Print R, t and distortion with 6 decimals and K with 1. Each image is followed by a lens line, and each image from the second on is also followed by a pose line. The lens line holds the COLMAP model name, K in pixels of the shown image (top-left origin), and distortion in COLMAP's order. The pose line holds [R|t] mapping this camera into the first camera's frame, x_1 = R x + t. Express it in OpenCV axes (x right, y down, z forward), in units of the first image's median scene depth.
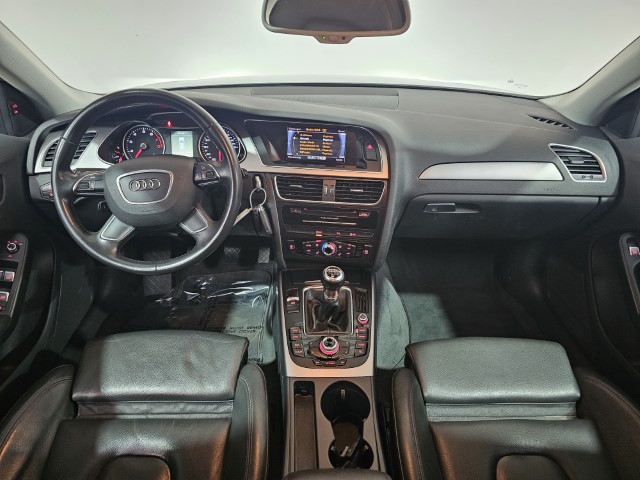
lens RADIAL K [[433.8, 0, 317.4], [0, 433.8, 237.4], [0, 0, 1]] dist [0.029403, -0.019653]
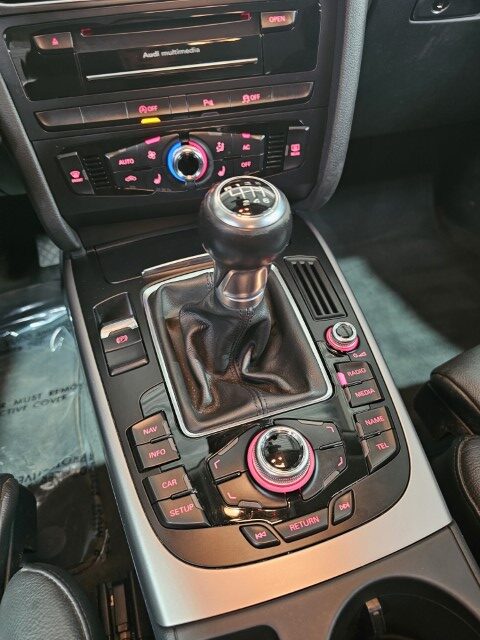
lens RADIAL K [[433.8, 0, 237.8], [0, 433.8, 324.0], [0, 0, 1]] dist [0.029403, -0.019653]
pose [[0.957131, -0.232802, 0.172346, -0.025983], [0.193265, 0.956468, 0.218674, 0.083719], [-0.215751, -0.175991, 0.960458, 0.655511]]
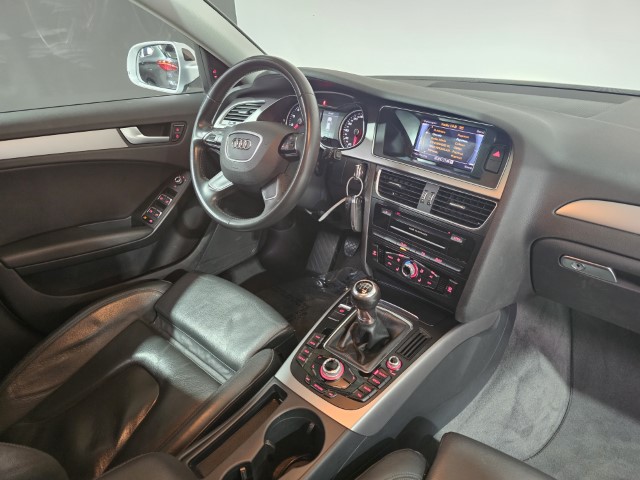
lens RADIAL K [[433.8, 0, 316.8], [0, 433.8, 234.7], [0, 0, 1]] dist [0.029403, -0.019653]
pose [[0.733674, 0.284361, -0.617140, 0.387130], [-0.317031, 0.946562, 0.059254, -0.027480], [0.601011, 0.152179, 0.784619, 0.263216]]
